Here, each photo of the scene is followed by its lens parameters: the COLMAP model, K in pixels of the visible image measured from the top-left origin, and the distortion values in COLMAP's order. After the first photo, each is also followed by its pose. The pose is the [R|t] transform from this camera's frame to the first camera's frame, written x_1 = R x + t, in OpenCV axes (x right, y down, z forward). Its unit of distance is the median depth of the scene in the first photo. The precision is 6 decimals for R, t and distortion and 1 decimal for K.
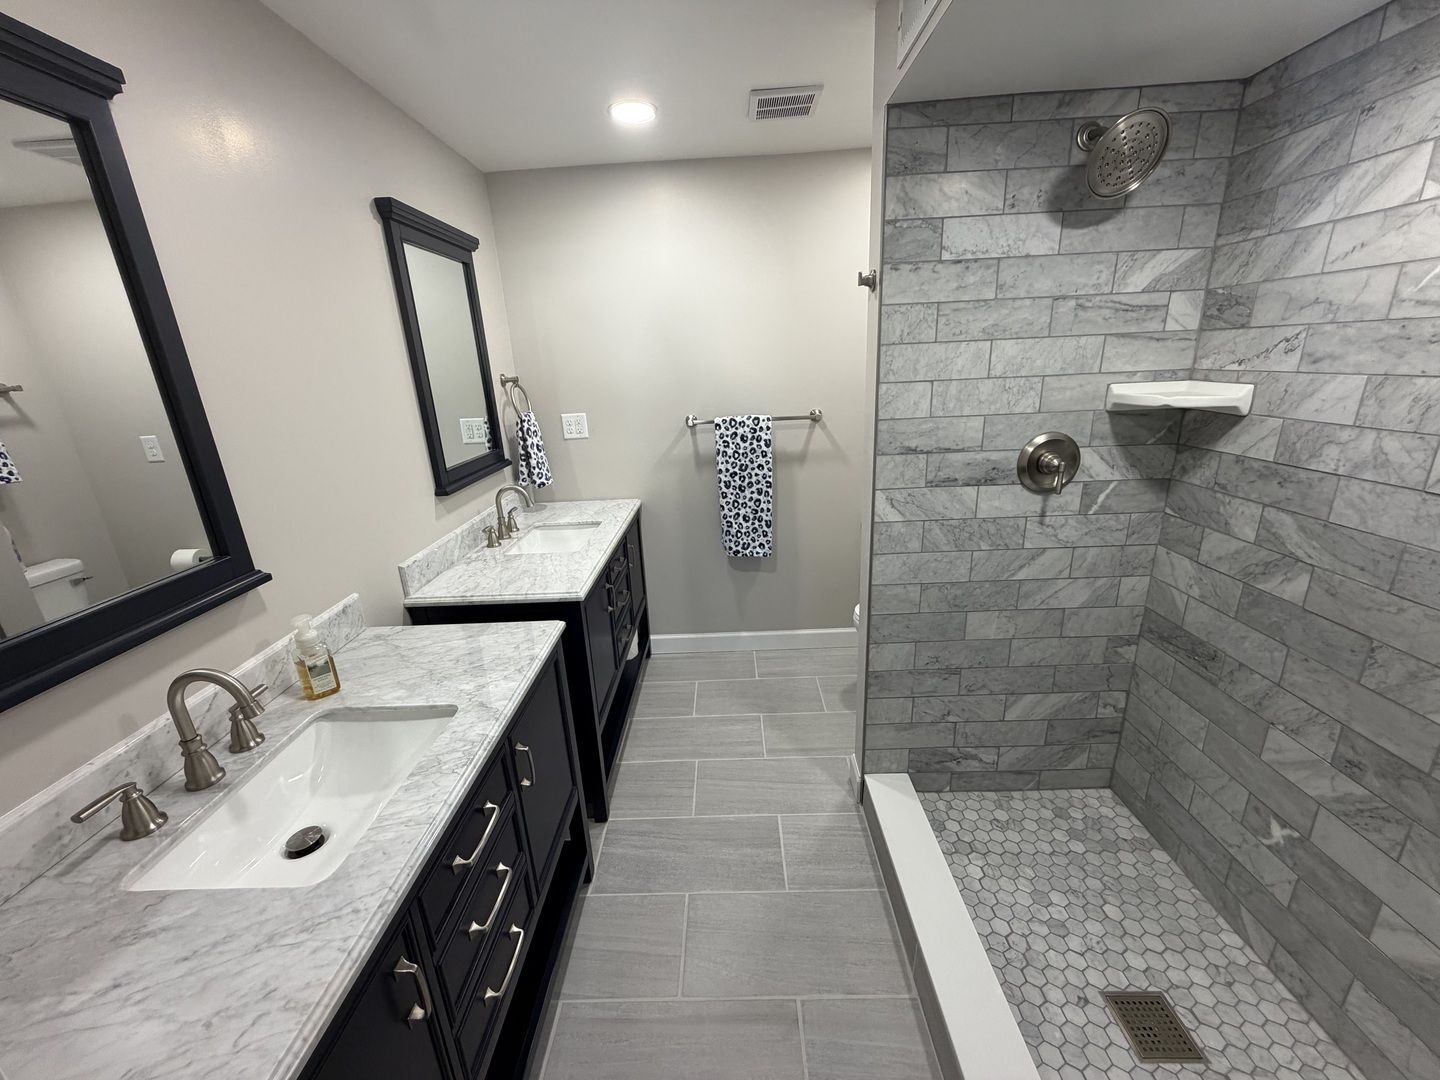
lens RADIAL K [[572.1, 0, 715.7], [0, 572.1, 538.5], [0, 0, 1]] dist [-0.000677, -0.000119]
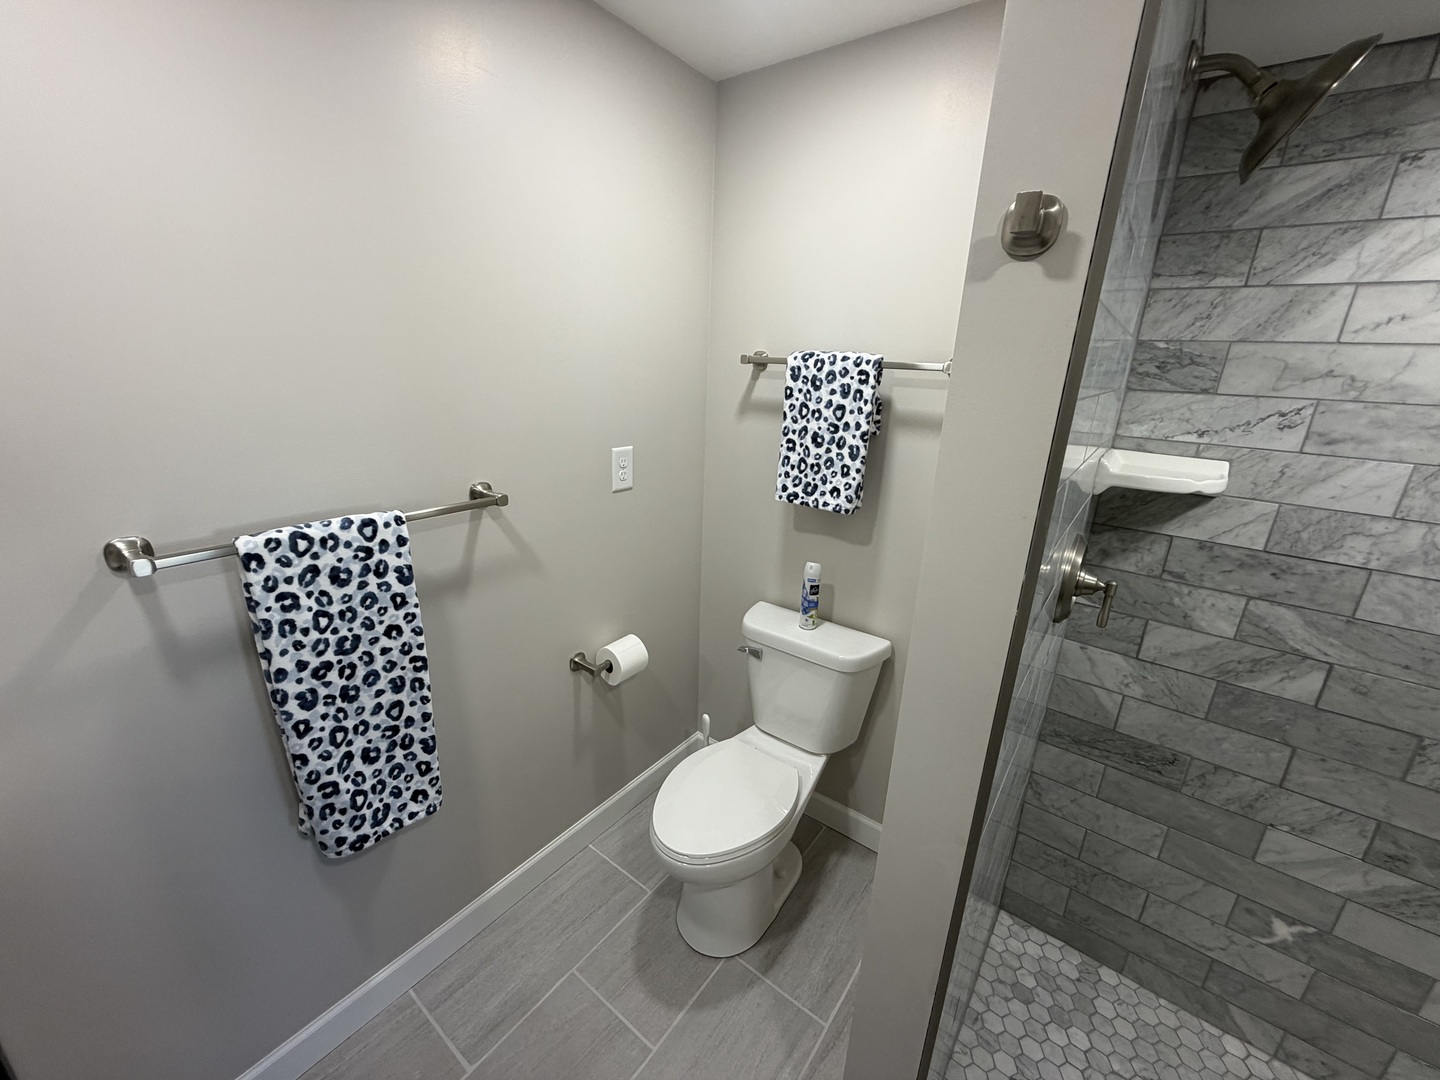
lens RADIAL K [[572.1, 0, 715.7], [0, 572.1, 538.5], [0, 0, 1]] dist [-0.000677, -0.000119]
pose [[0.591816, -0.176522, 0.786507, -0.201085], [0.180144, 0.980013, 0.084401, -0.369650], [-0.785685, 0.091735, 0.611787, 1.098786]]
